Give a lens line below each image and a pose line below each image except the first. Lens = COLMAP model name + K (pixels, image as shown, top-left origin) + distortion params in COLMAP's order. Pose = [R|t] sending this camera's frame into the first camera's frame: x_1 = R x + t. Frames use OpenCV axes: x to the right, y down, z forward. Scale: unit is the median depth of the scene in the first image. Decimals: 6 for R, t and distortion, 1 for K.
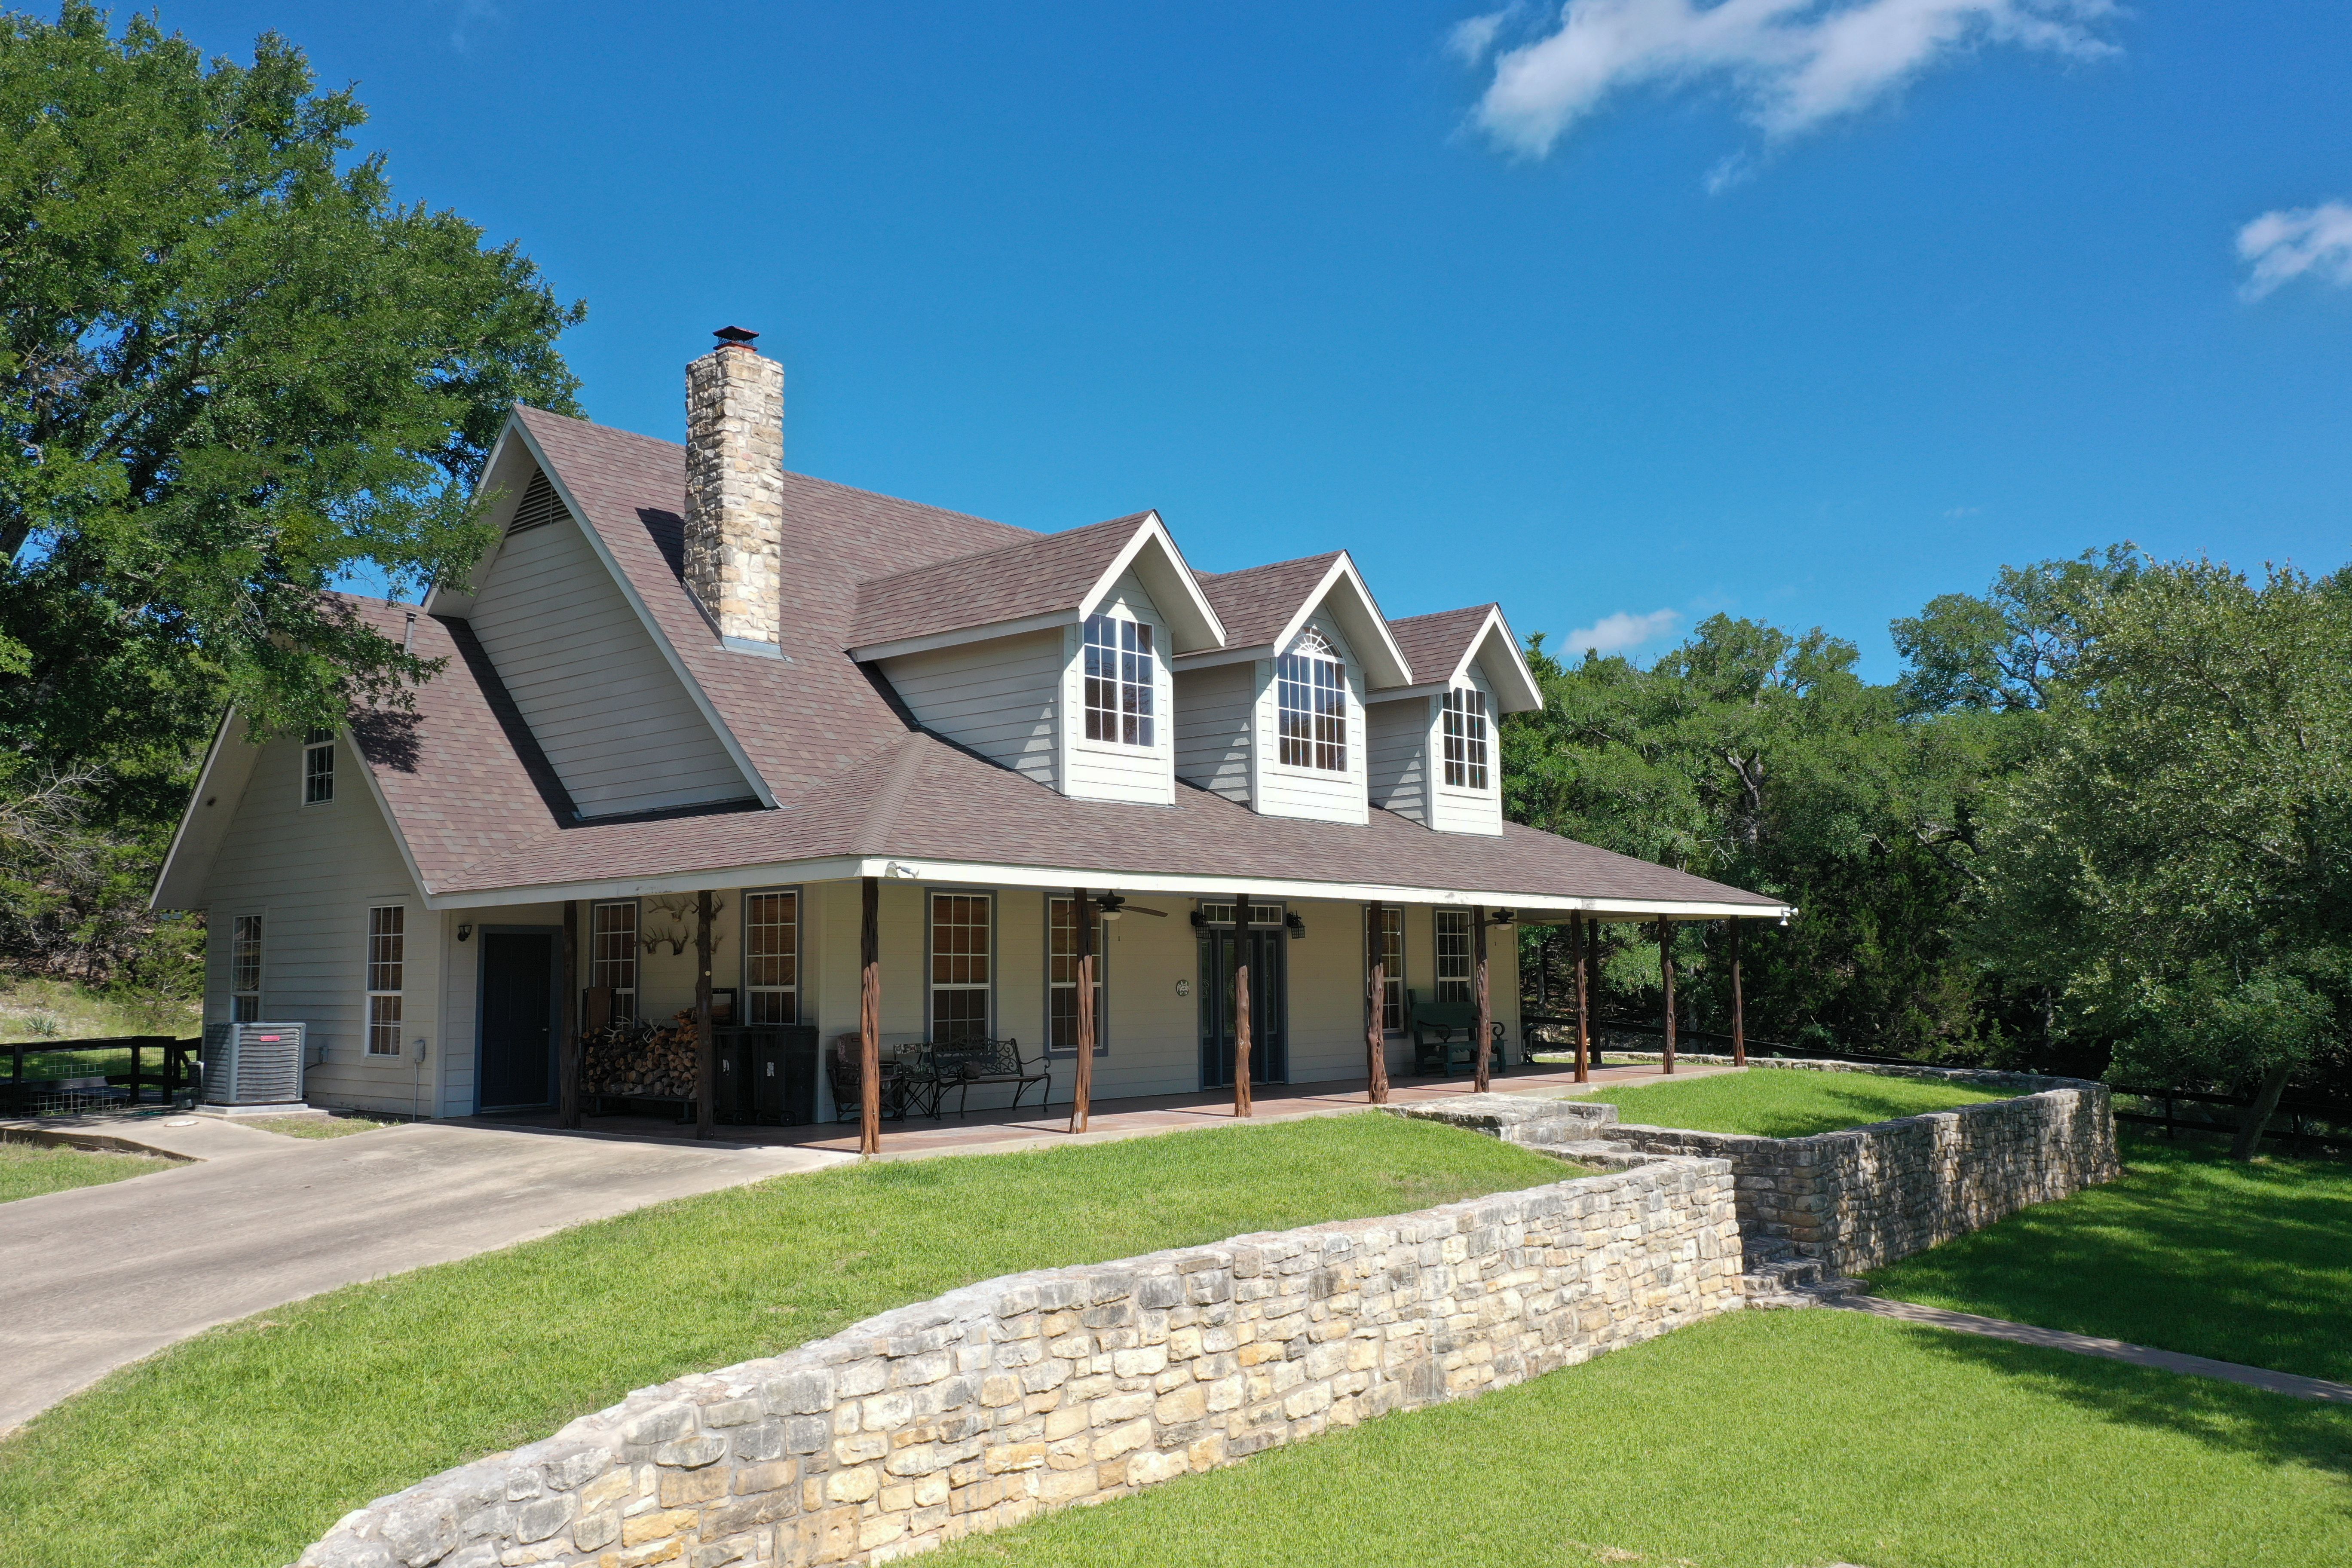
lens RADIAL K [[1856.5, 0, 1177.2], [0, 1856.5, 785.0], [0, 0, 1]] dist [0.000371, 0.000606]
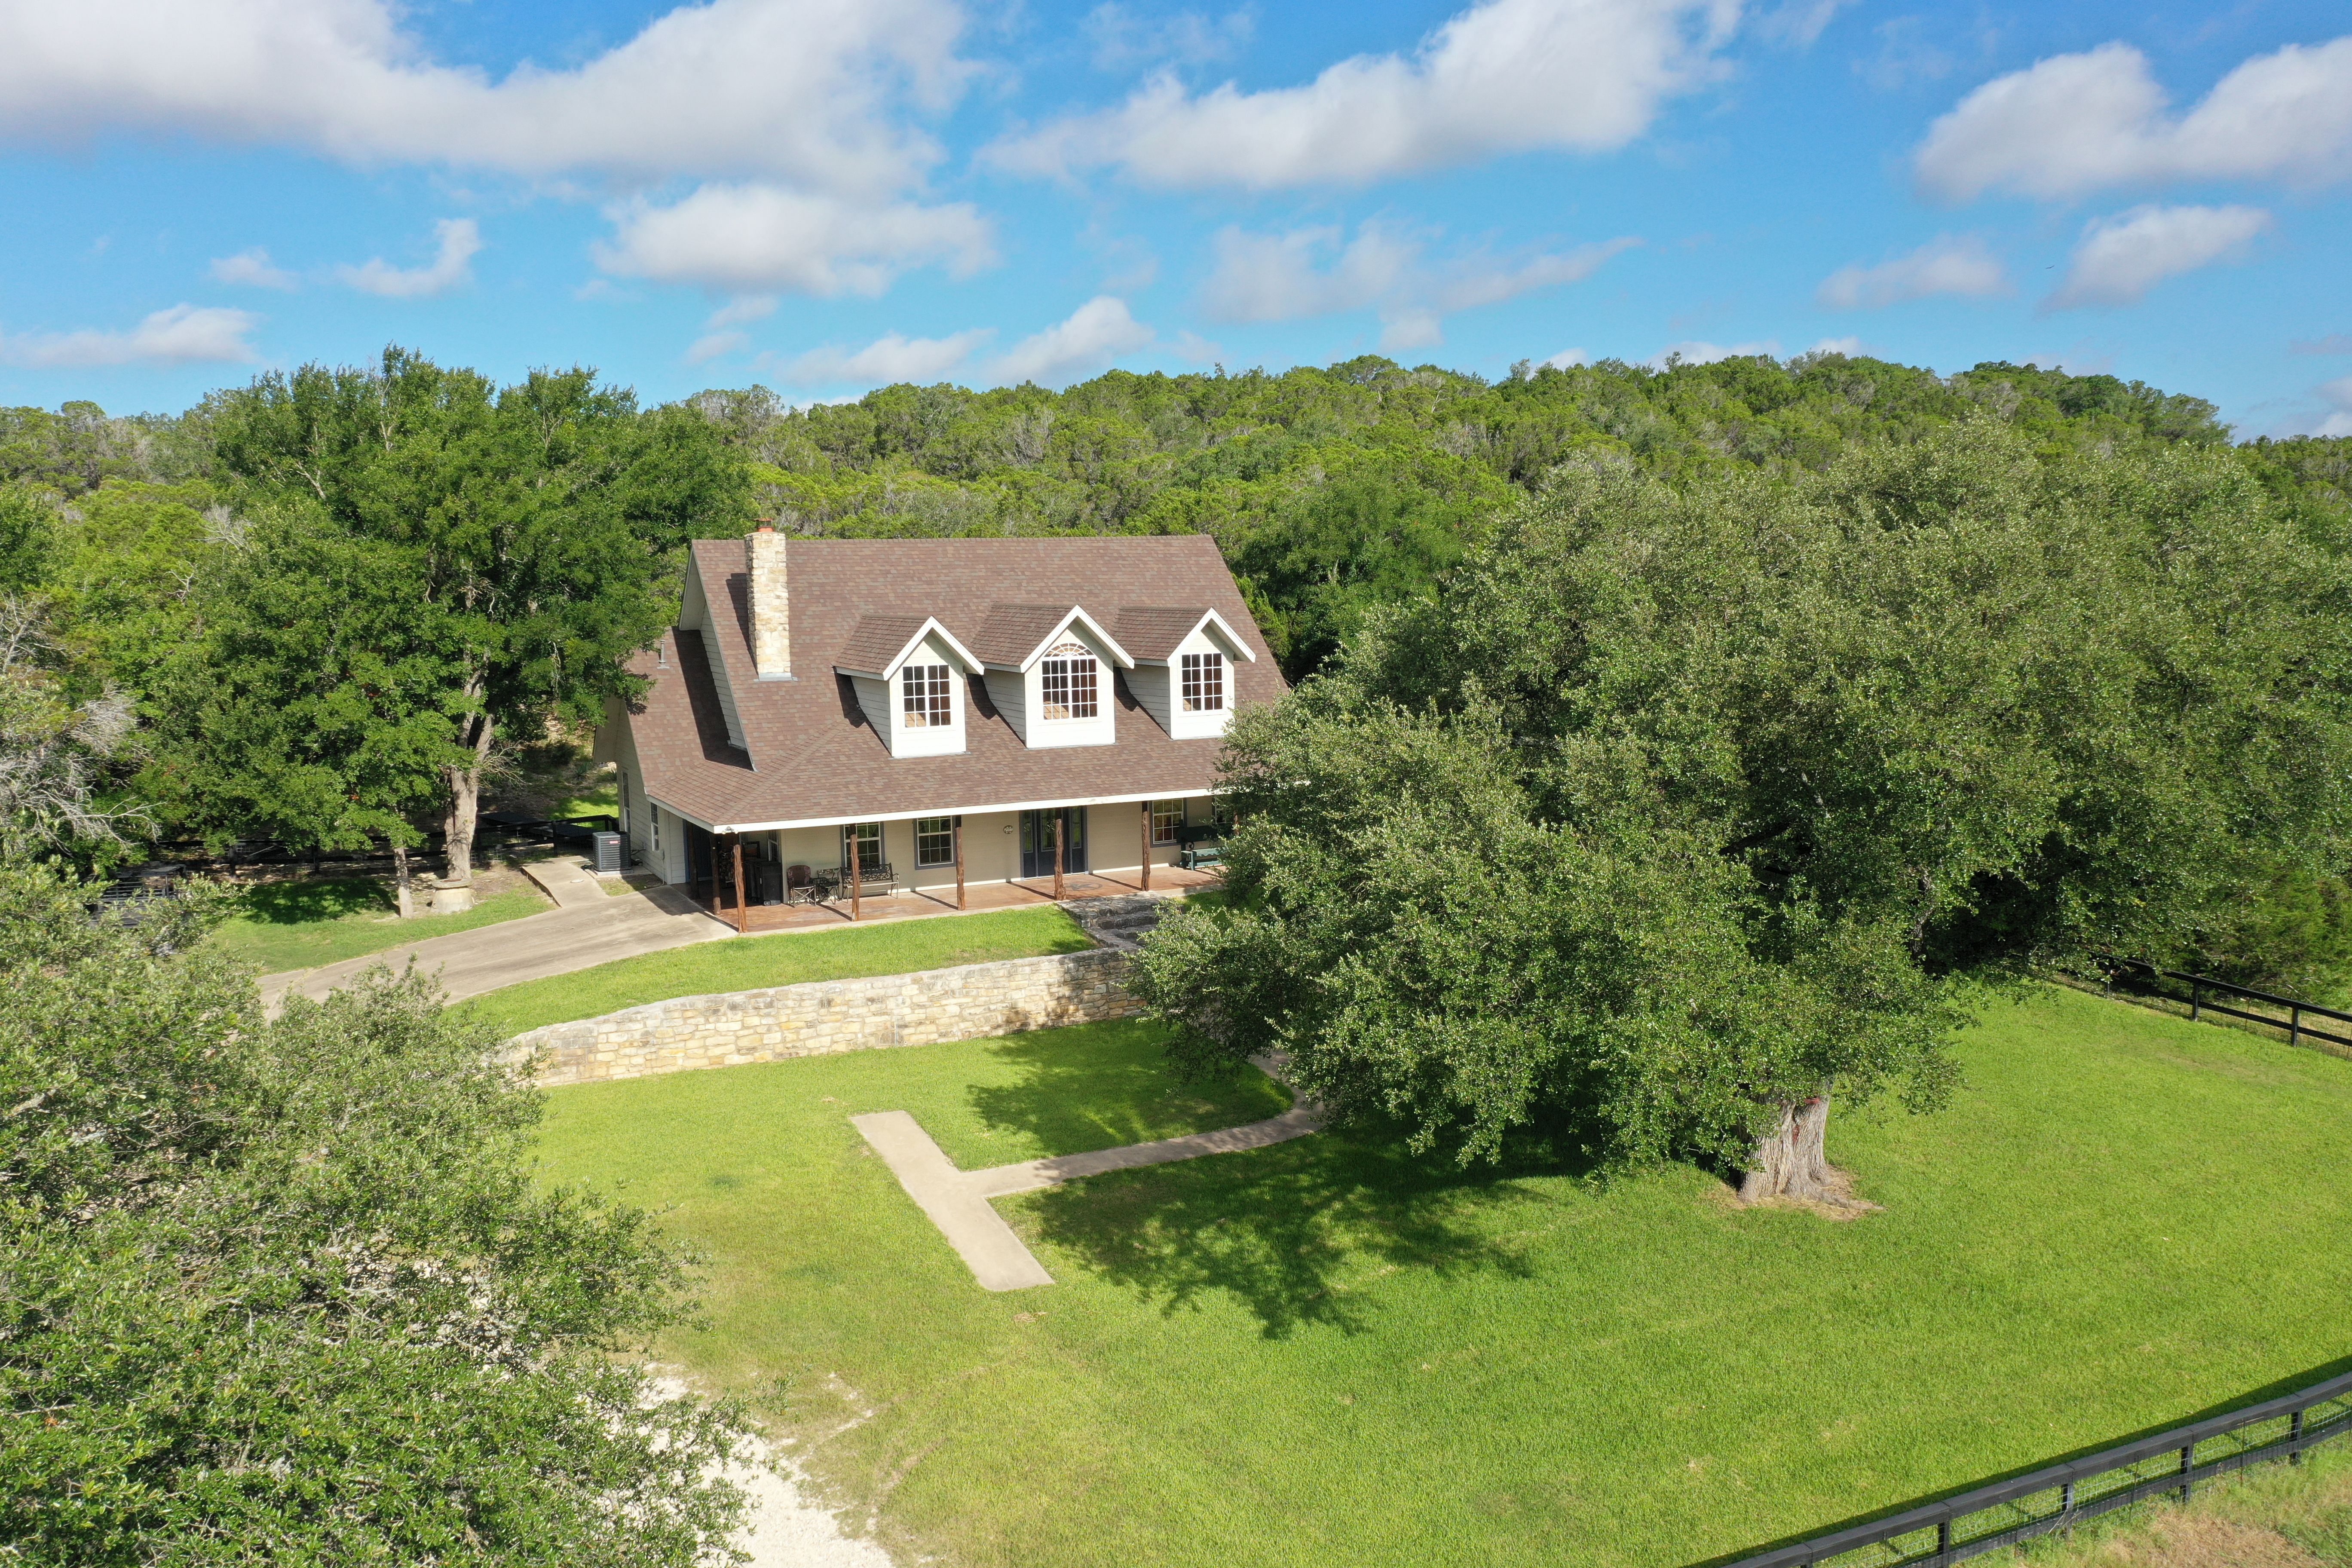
lens RADIAL K [[1856.5, 0, 1174.1], [0, 1856.5, 784.4], [0, 0, 1]] dist [0.000371, 0.000606]
pose [[0.929369, 0.040348, -0.366939, 1.437374], [0.042958, 0.975435, 0.216059, -0.575701], [0.366643, -0.216562, 0.904806, -1.148333]]
